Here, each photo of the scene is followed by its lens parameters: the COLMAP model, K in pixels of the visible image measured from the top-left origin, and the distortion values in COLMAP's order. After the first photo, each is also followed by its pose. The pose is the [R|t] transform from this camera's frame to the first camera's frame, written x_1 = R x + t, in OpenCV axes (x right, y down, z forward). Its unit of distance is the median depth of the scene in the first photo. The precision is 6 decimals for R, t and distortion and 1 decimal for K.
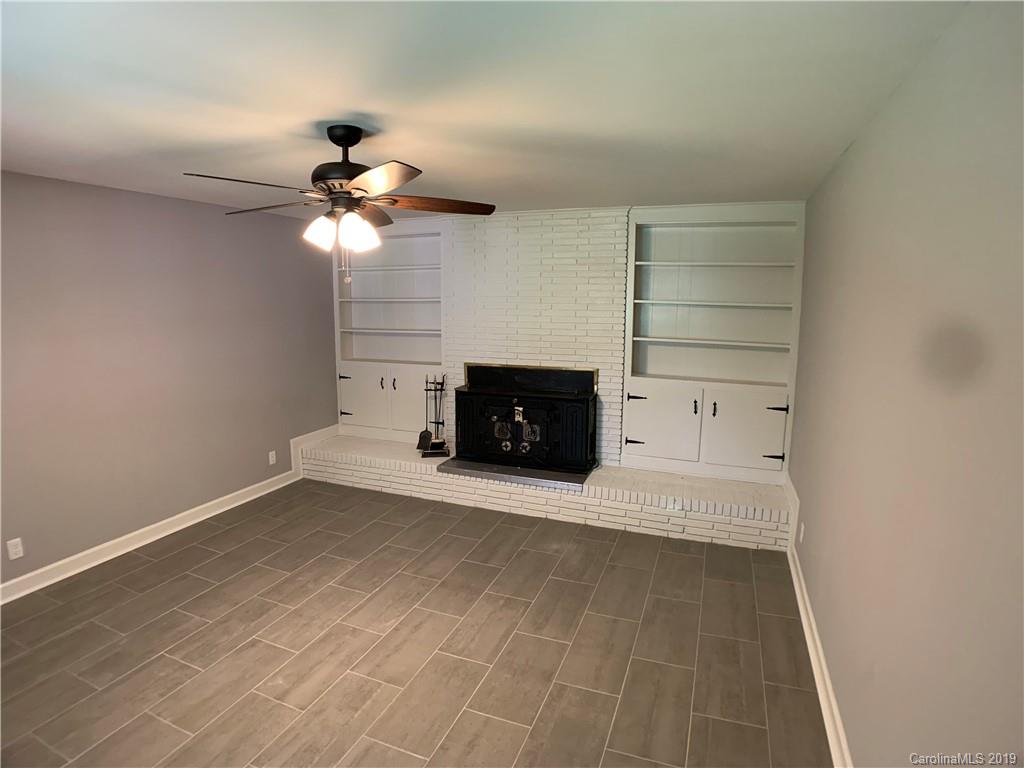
lens RADIAL K [[537.4, 0, 511.2], [0, 537.4, 378.0], [0, 0, 1]] dist [-0.119664, 0.028080]
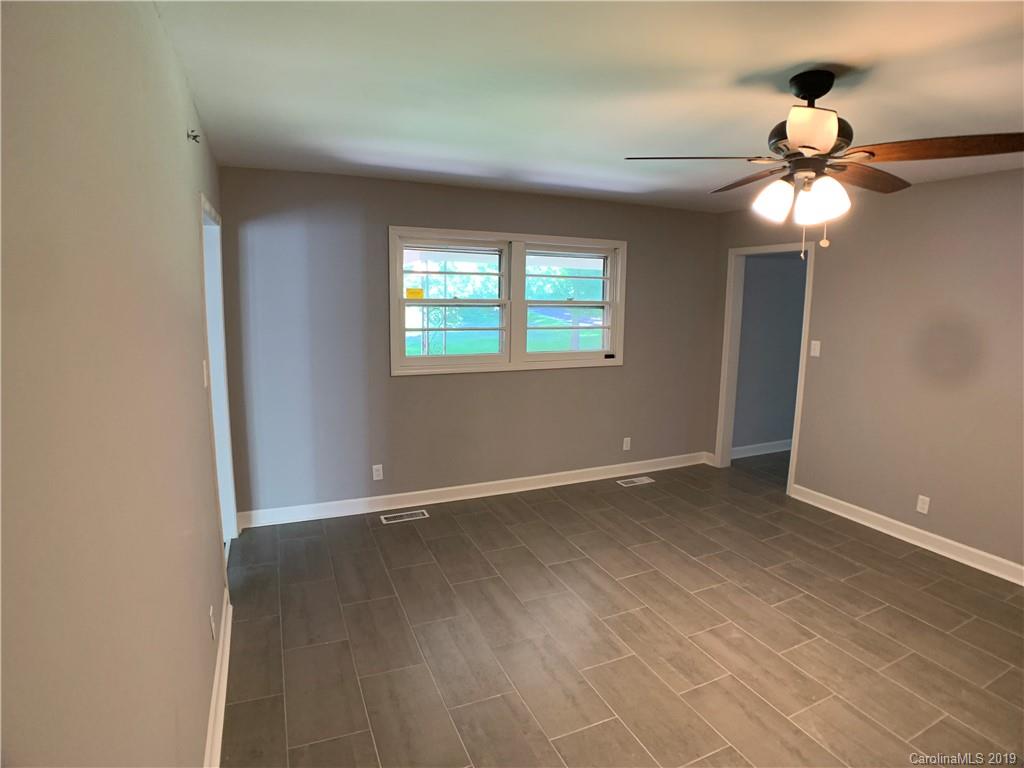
lens RADIAL K [[537.4, 0, 511.2], [0, 537.4, 378.0], [0, 0, 1]] dist [-0.119664, 0.028080]
pose [[-0.706569, 0.089723, -0.701933, 0.575181], [-0.115534, 0.963993, 0.239518, -0.133984], [0.698149, 0.250333, -0.670761, 1.198881]]
